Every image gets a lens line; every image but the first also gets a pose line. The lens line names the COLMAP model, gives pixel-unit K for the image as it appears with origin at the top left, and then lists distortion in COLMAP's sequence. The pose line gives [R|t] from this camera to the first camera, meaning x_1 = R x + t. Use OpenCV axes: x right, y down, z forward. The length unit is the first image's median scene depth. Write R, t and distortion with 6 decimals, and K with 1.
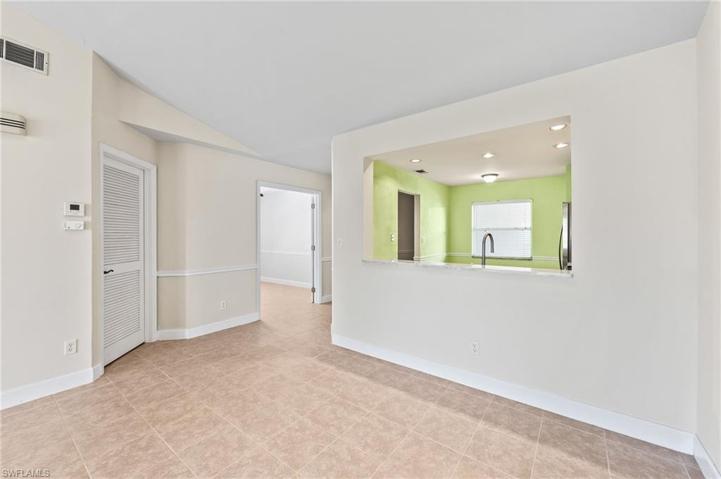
lens RADIAL K [[285.5, 0, 360.7], [0, 285.5, 229.9], [0, 0, 1]] dist [-0.002506, 0.000220]
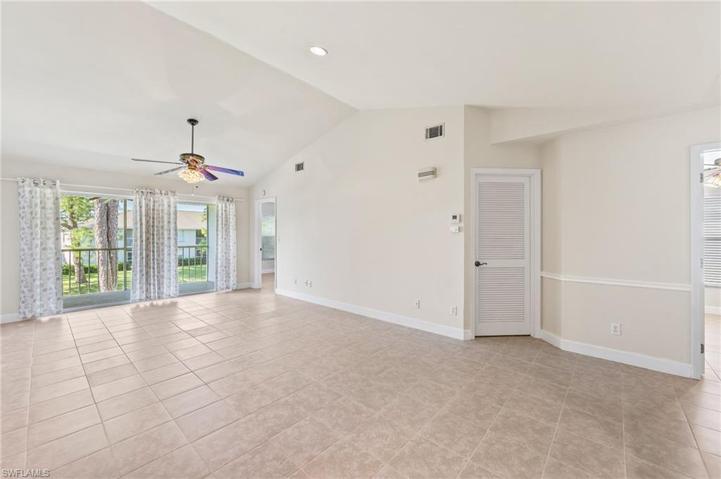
lens RADIAL K [[285.5, 0, 361.8], [0, 285.5, 233.0], [0, 0, 1]] dist [-0.002506, 0.000220]
pose [[-0.077591, -0.007447, -0.996957, 0.505563], [0.017455, 0.999809, -0.008827, 0.006237], [0.996832, -0.018087, -0.077446, 0.609903]]
